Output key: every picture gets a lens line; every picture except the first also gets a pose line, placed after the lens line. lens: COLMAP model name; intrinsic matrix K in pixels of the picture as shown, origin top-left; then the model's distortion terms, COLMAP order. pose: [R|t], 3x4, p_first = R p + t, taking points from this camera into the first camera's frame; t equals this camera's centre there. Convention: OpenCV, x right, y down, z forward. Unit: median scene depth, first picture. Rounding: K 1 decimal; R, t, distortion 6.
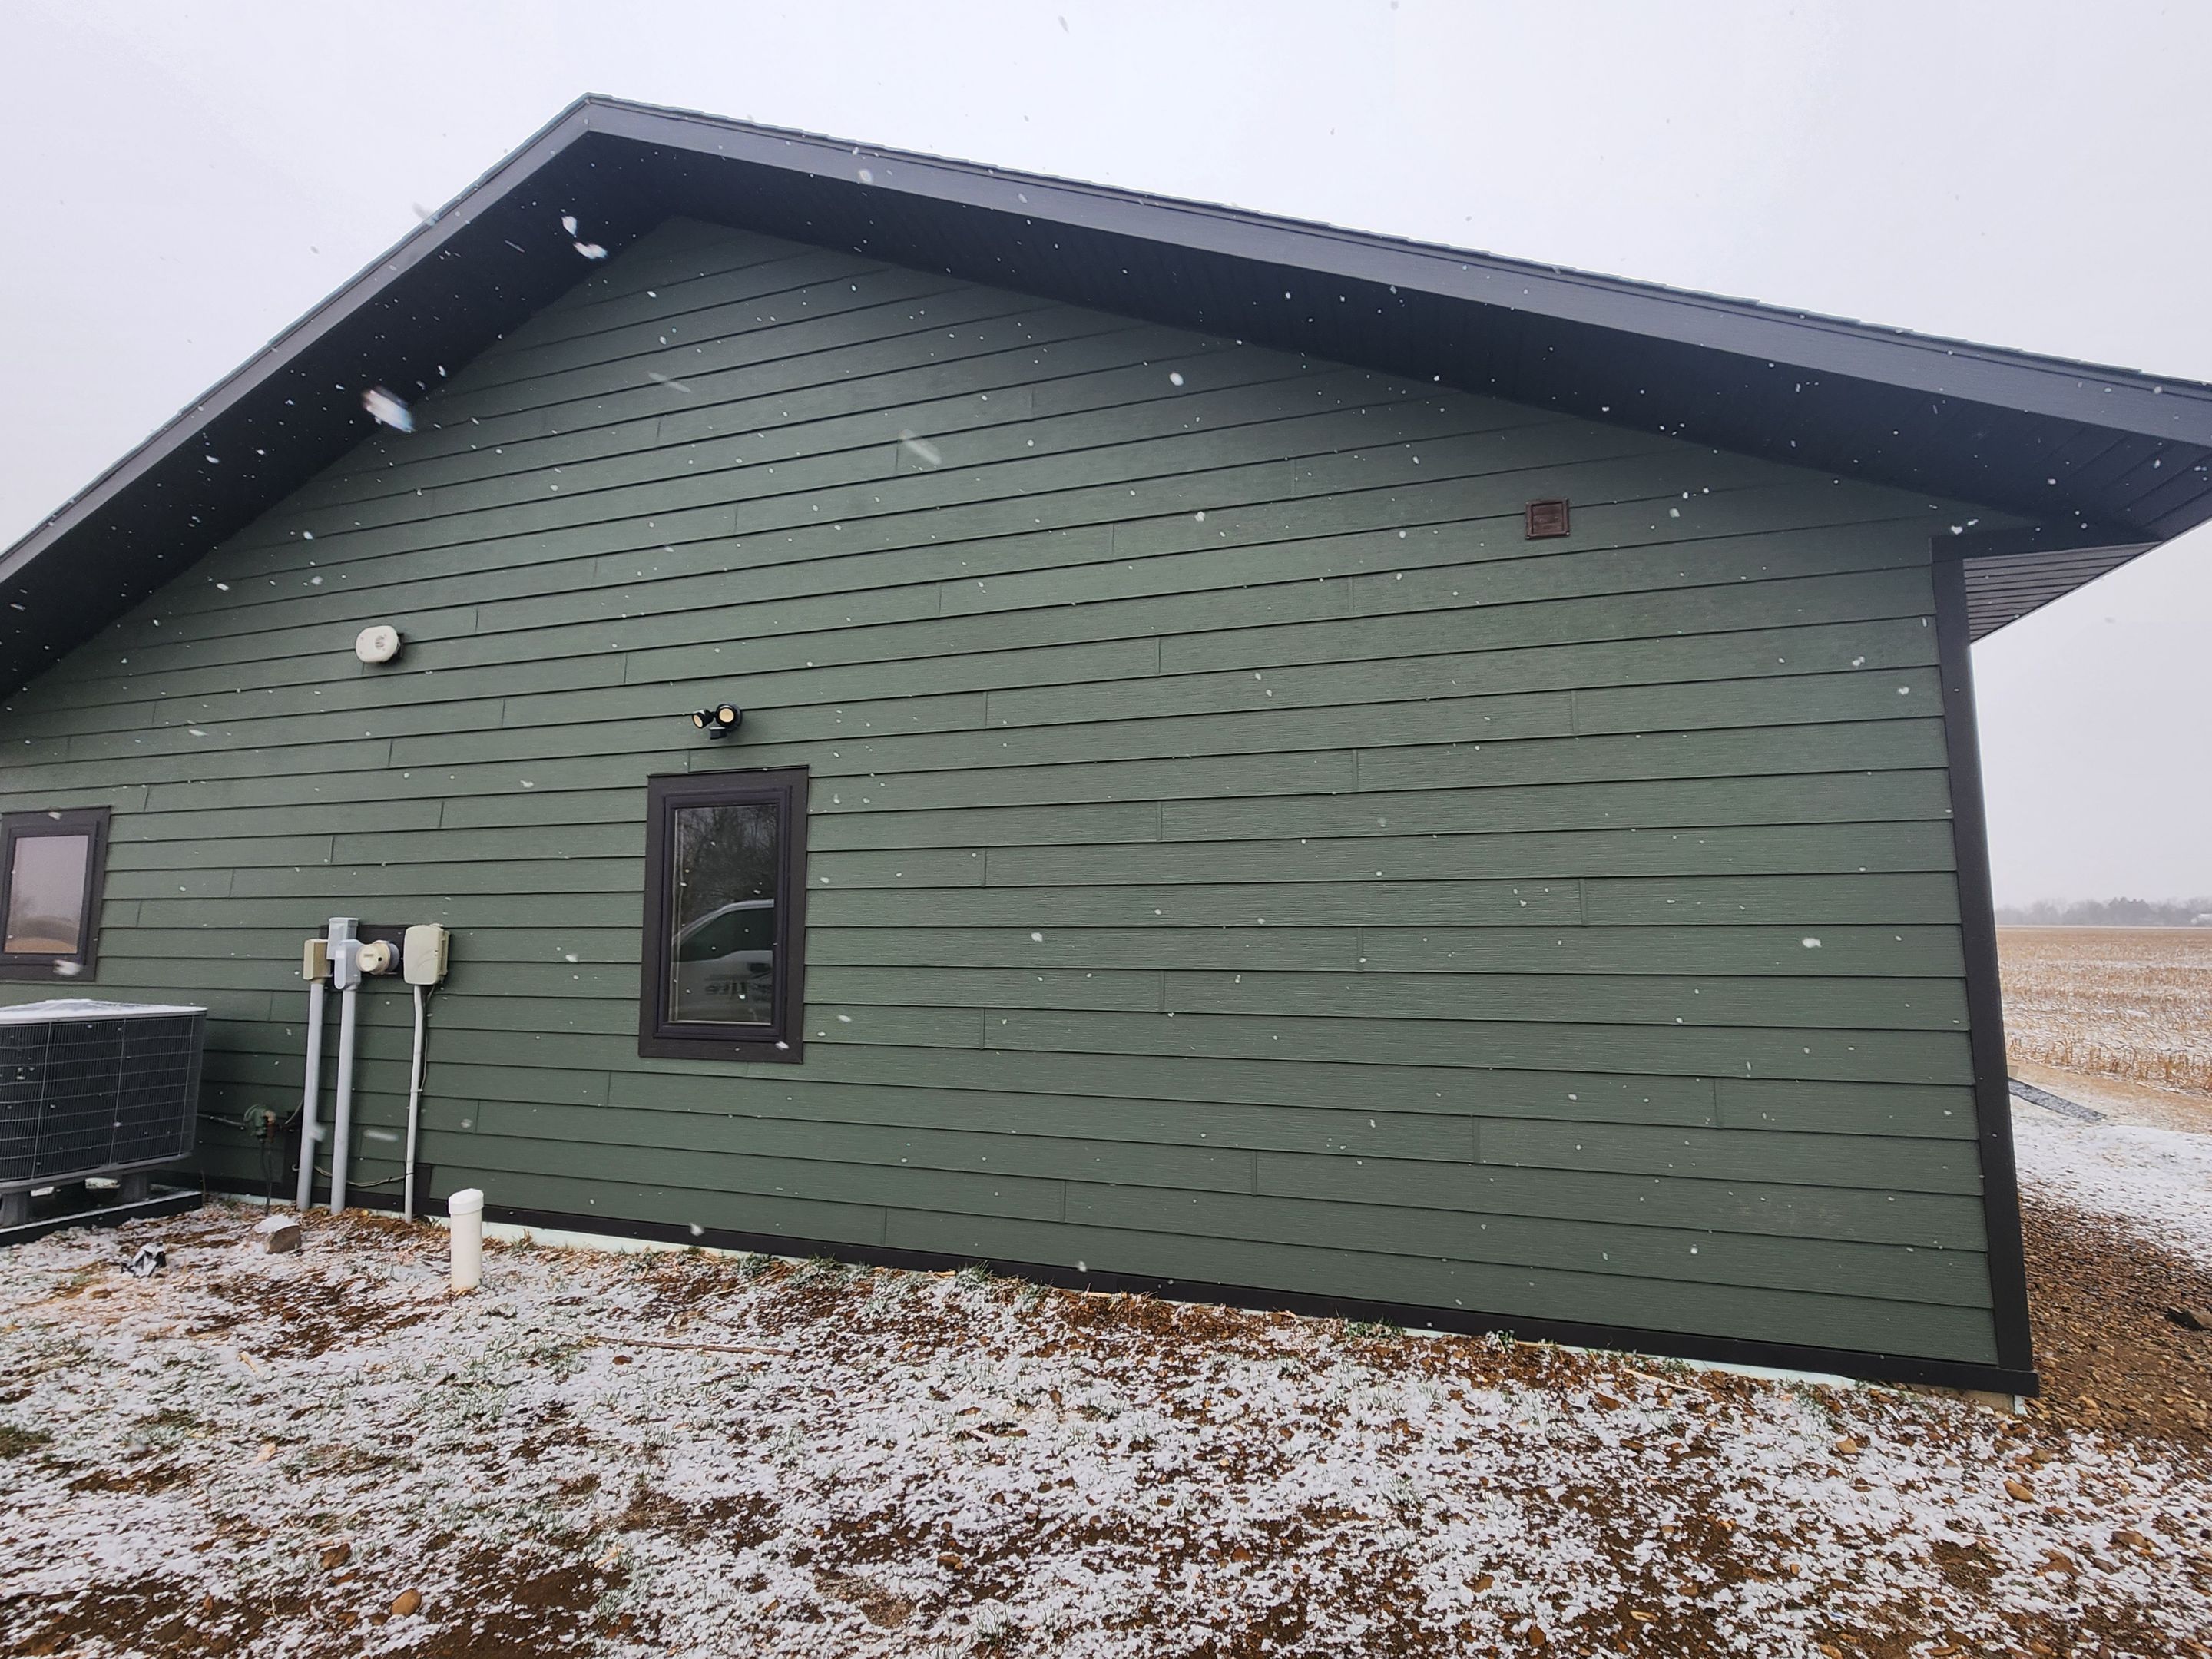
lens RADIAL K [[1053.4, 0, 1106.0], [0, 1053.4, 829.5], [0, 0, 1]] dist [-0.003724, -0.000837]
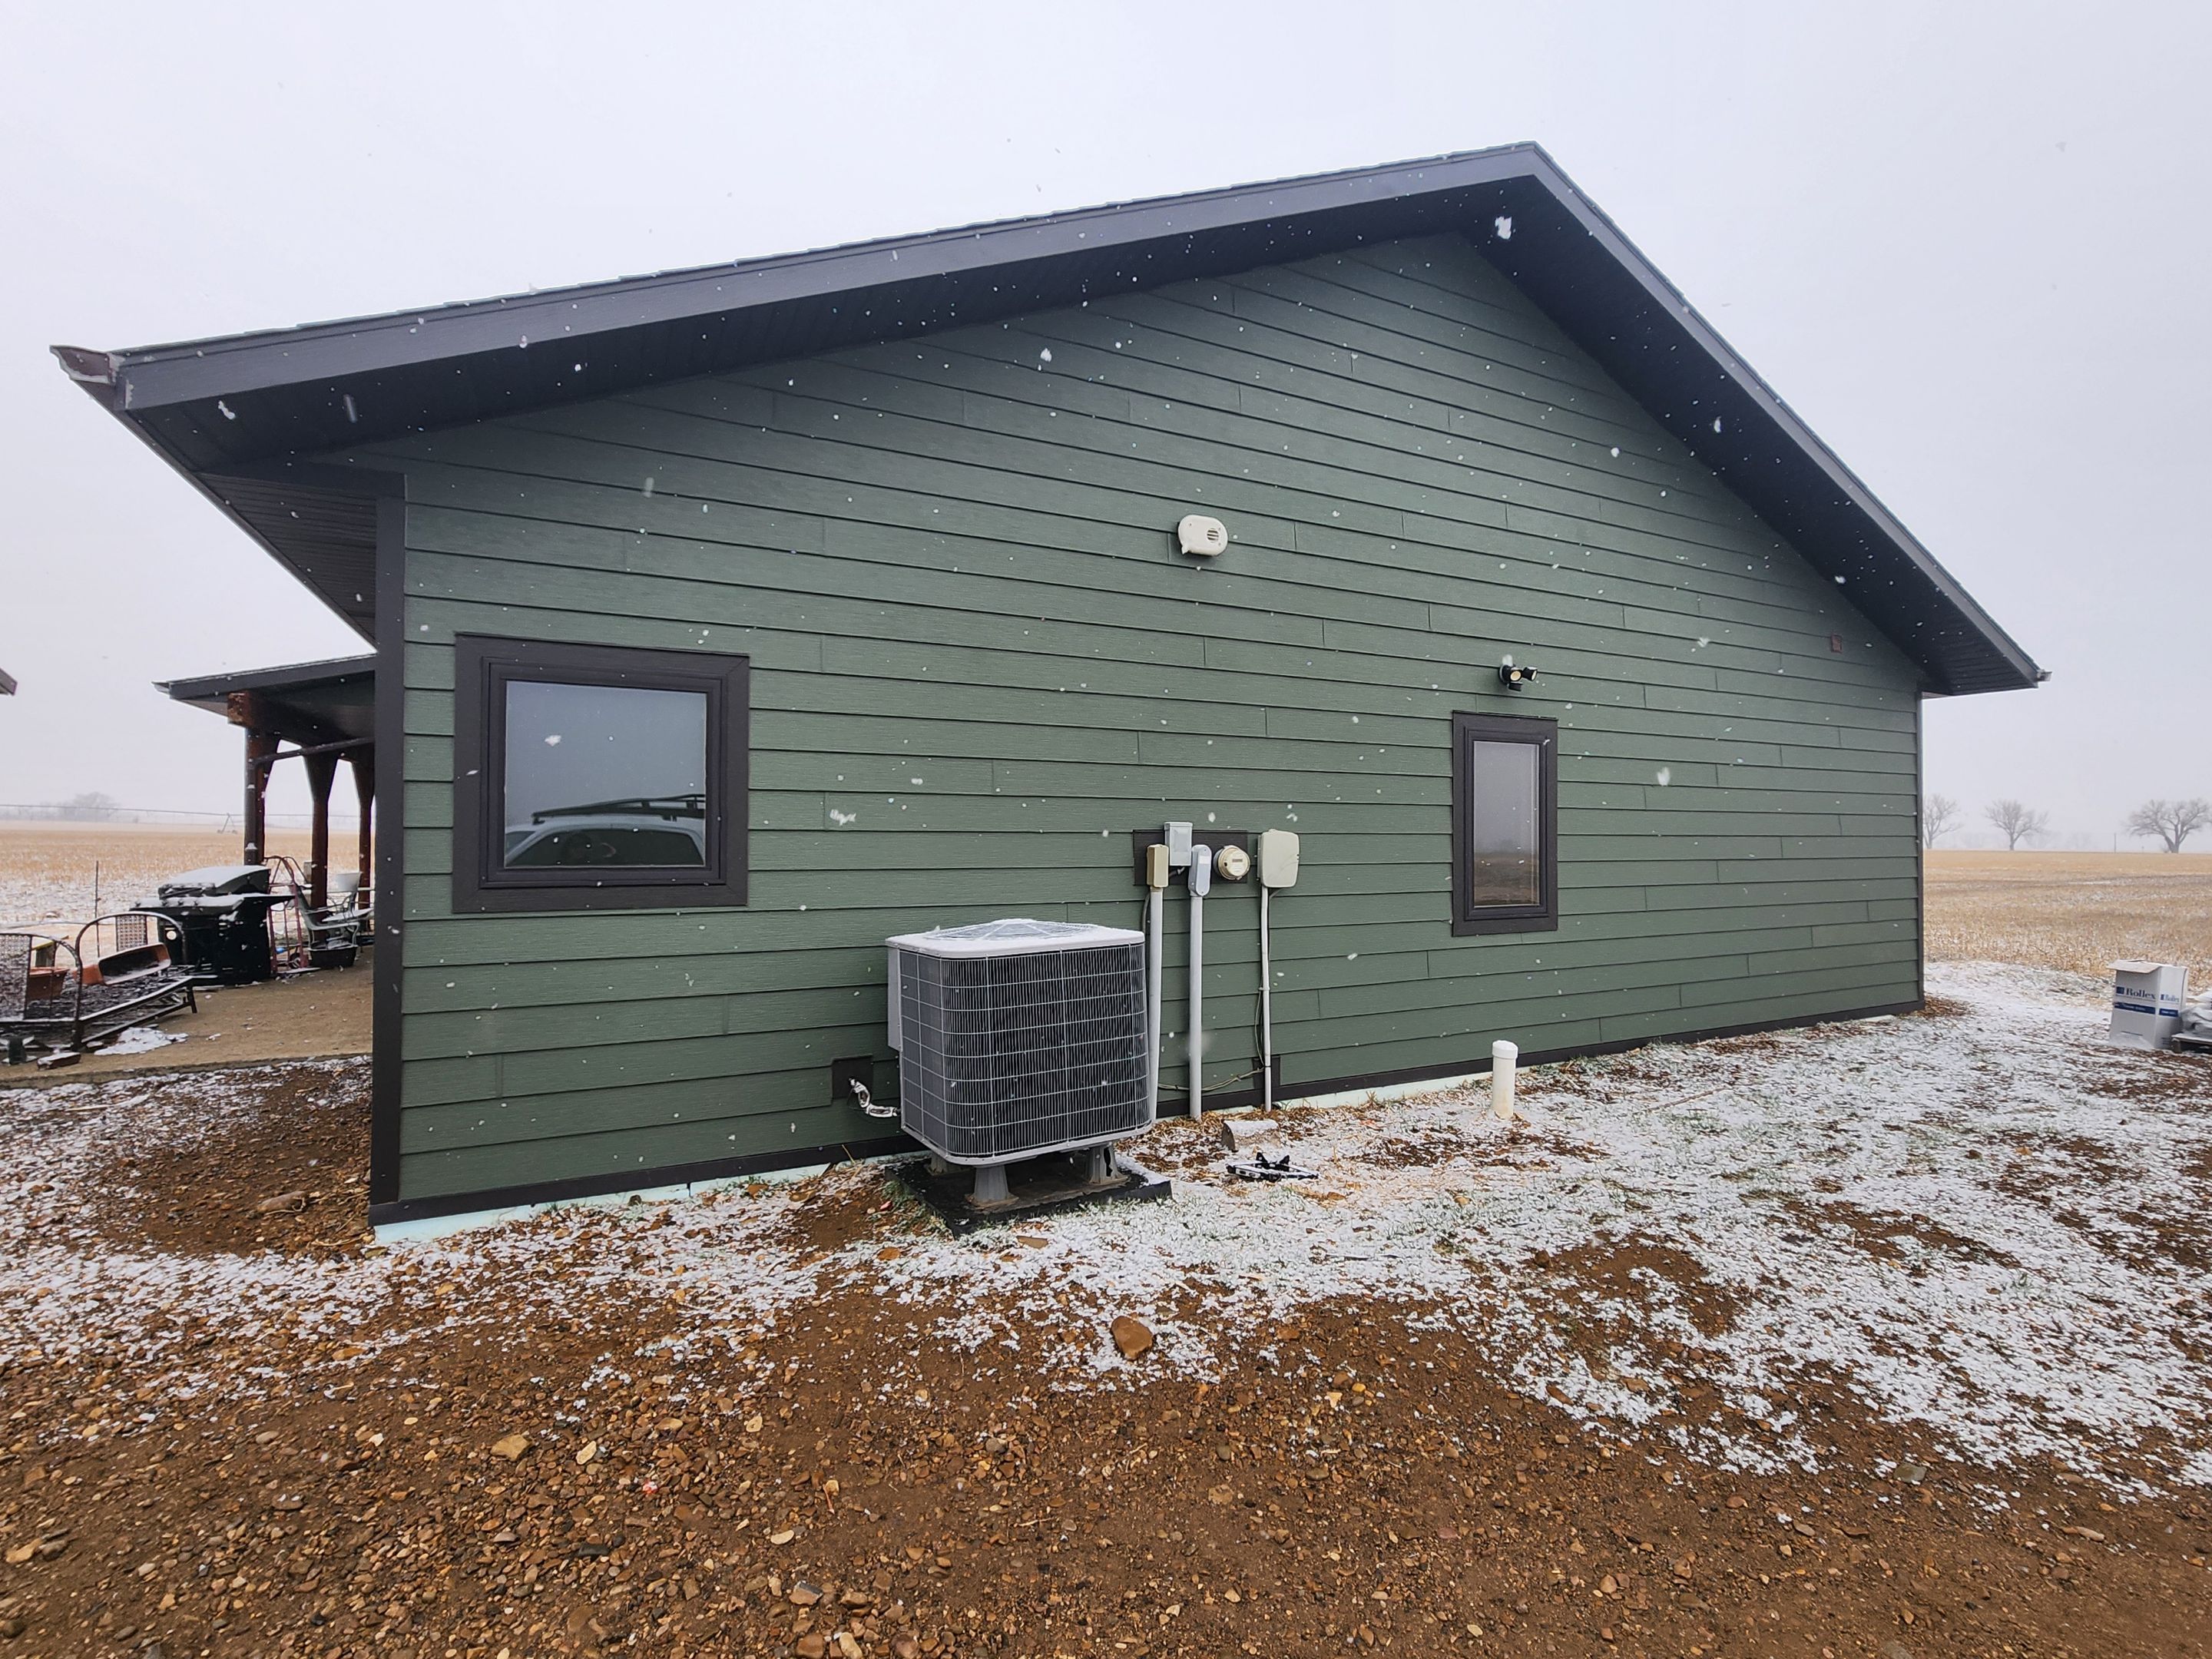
lens RADIAL K [[903.7, 0, 1106.0], [0, 903.7, 829.5], [0, 0, 1]] dist [-0.000428, -0.000266]
pose [[0.735105, 0.006811, 0.677919, -1.460385], [-0.067519, 0.995714, 0.063212, 0.047142], [-0.674583, -0.092240, 0.732414, 0.492344]]
